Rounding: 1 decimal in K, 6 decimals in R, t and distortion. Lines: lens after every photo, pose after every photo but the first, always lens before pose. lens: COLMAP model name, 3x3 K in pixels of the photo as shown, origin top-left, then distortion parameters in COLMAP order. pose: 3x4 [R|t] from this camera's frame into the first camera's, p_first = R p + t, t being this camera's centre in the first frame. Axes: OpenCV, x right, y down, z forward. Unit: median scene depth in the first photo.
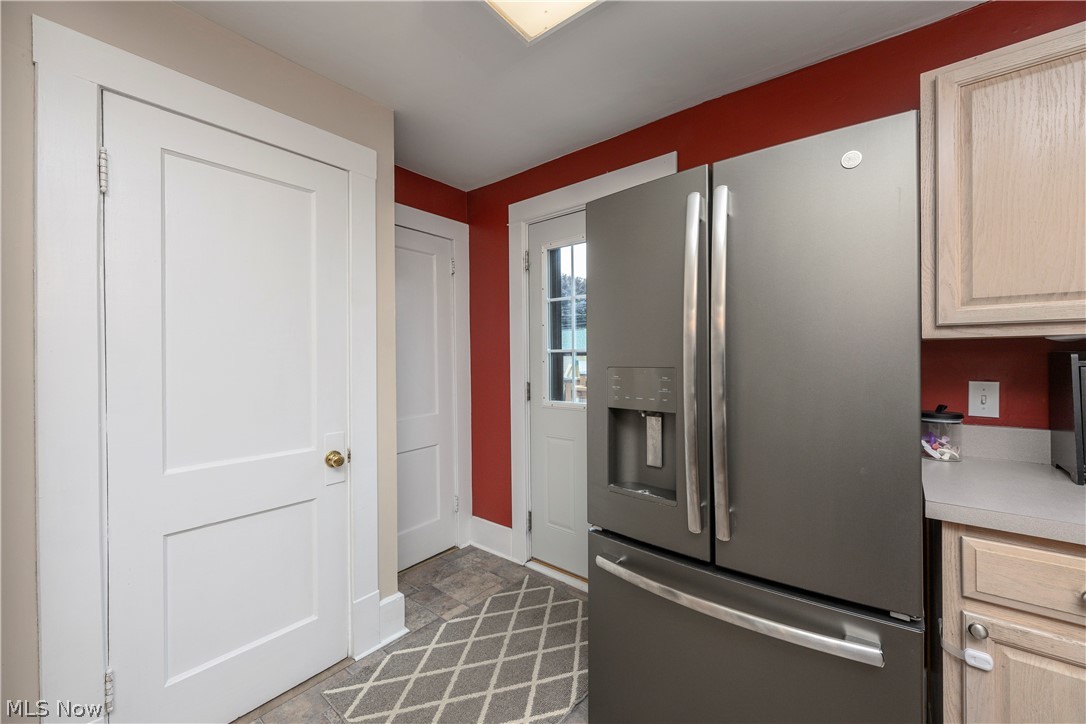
lens RADIAL K [[430.3, 0, 540.5], [0, 430.3, 360.4], [0, 0, 1]] dist [0.000795, -0.001155]
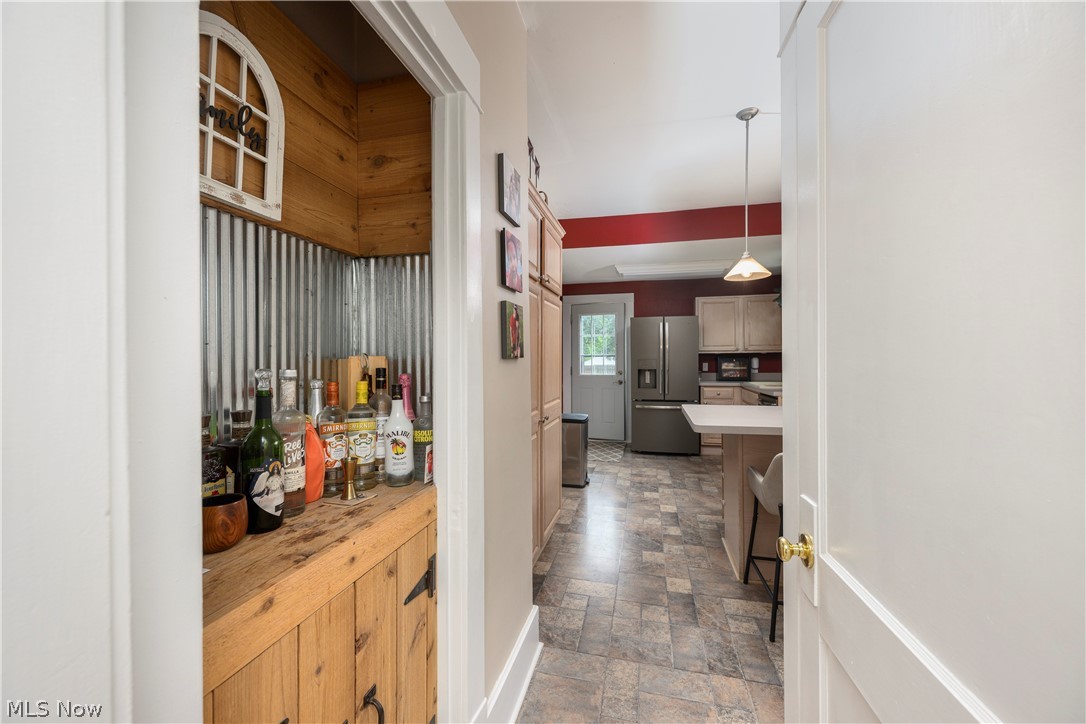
lens RADIAL K [[430.3, 0, 545.1], [0, 430.3, 361.9], [0, 0, 1]] dist [0.000795, -0.001155]
pose [[0.898063, -0.001903, 0.439863, -2.539793], [0.002409, 0.999997, -0.000590, 0.037775], [-0.439861, 0.001589, 0.898065, -2.382957]]
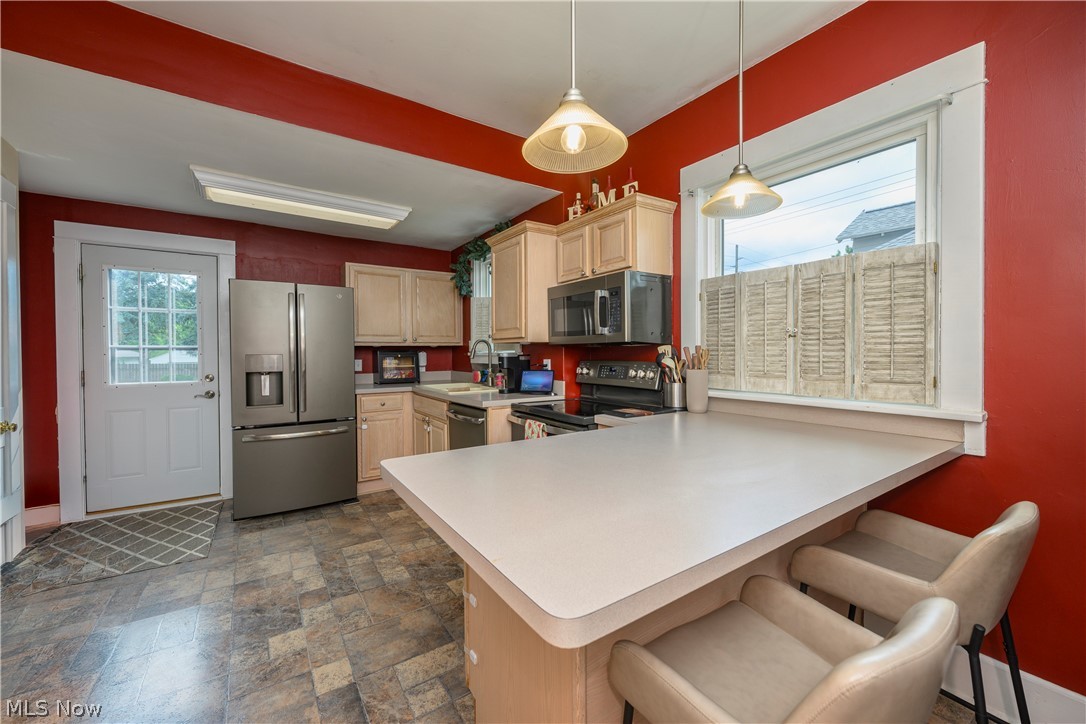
lens RADIAL K [[430.3, 0, 539.5], [0, 430.3, 359.4], [0, 0, 1]] dist [0.000795, -0.001155]
pose [[0.288794, -0.011817, 0.957318, -1.660389], [0.008146, 0.999918, 0.009886, 0.028798], [-0.957357, 0.004943, 0.288866, -1.220522]]
